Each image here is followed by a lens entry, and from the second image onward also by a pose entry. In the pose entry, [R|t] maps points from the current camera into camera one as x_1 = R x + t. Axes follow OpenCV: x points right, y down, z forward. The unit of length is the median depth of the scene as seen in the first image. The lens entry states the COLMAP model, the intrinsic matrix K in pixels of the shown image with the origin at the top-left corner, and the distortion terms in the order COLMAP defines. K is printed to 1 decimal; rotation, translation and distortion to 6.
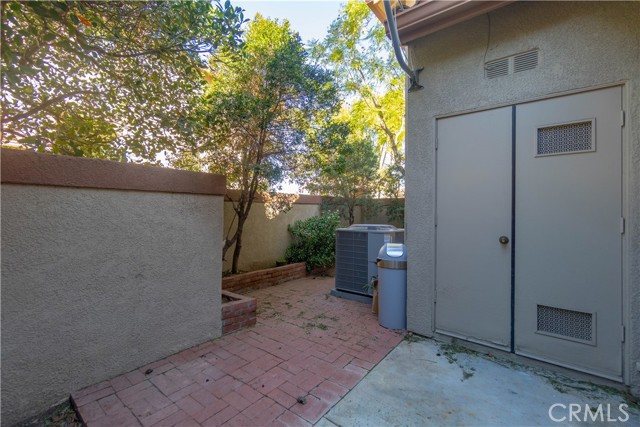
lens RADIAL K [[277.1, 0, 313.9], [0, 277.1, 211.0], [0, 0, 1]] dist [-0.009298, 0.002387]
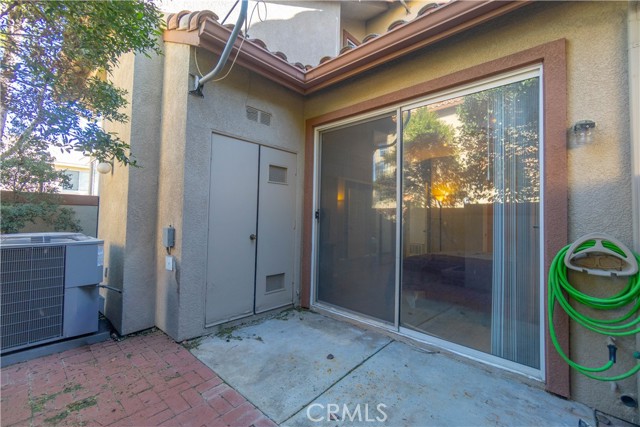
lens RADIAL K [[268.3, 0, 317.5], [0, 268.3, 211.0], [0, 0, 1]] dist [-0.013533, 0.000202]
pose [[0.076117, 0.013582, 0.997006, -0.662077], [-0.022646, 0.999673, -0.011890, -0.019330], [-0.996842, -0.021673, 0.076400, 0.567276]]
